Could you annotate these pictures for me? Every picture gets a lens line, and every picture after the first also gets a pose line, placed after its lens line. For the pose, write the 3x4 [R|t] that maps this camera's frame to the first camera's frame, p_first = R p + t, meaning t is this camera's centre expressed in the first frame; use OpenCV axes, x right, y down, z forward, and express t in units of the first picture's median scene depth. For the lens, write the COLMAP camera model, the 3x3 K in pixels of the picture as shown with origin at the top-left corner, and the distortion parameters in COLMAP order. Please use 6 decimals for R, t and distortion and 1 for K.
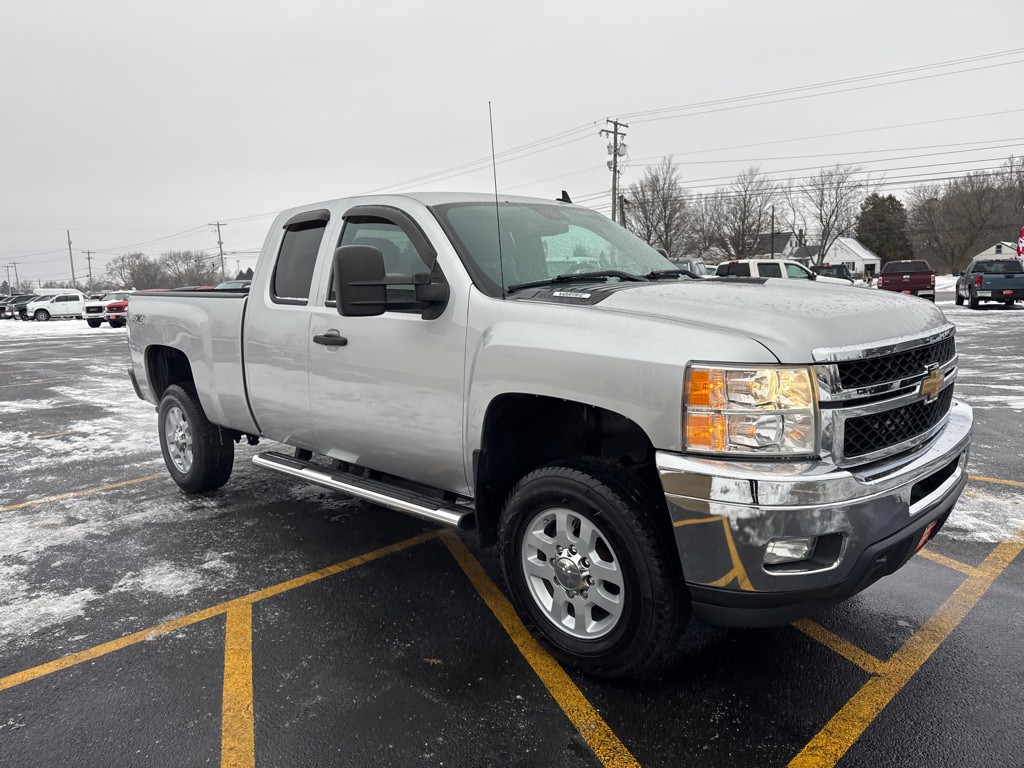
lens RADIAL K [[722.8, 0, 495.5], [0, 722.8, 383.8], [0, 0, 1]] dist [0.031005, -0.029659]
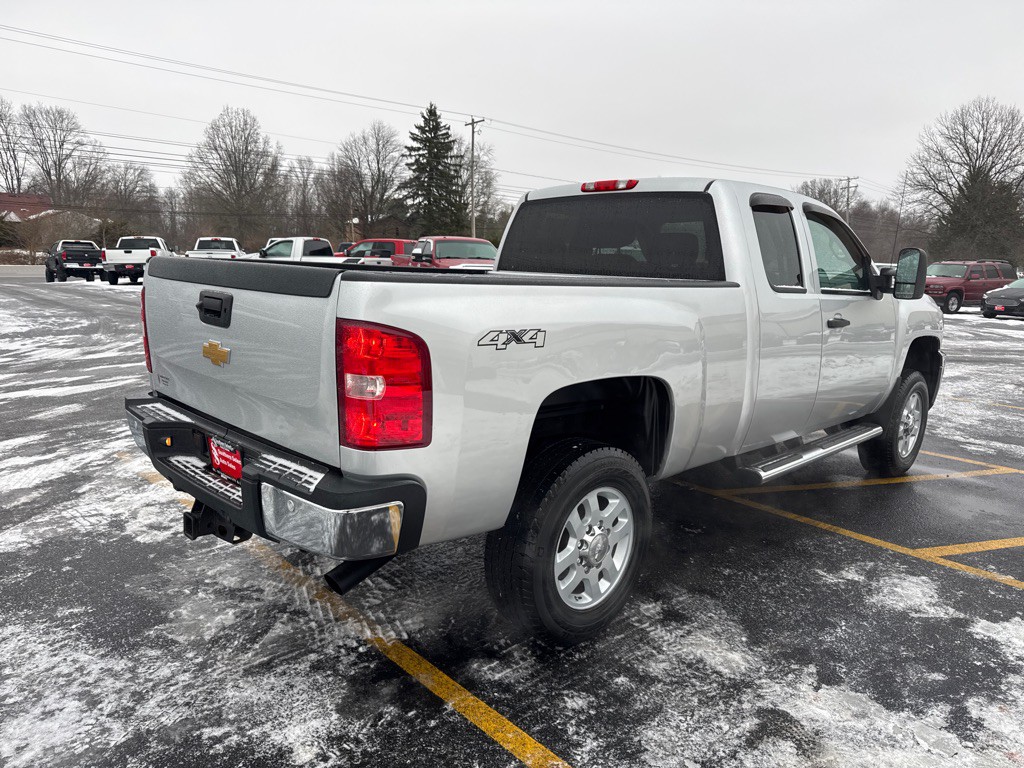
lens RADIAL K [[722.8, 0, 514.8], [0, 722.8, 391.6], [0, 0, 1]] dist [0.031005, -0.029659]
pose [[0.002568, -0.149789, 0.988715, -1.098197], [0.109456, 0.982819, 0.148611, -0.144603], [-0.993988, 0.107839, 0.018919, 1.196092]]
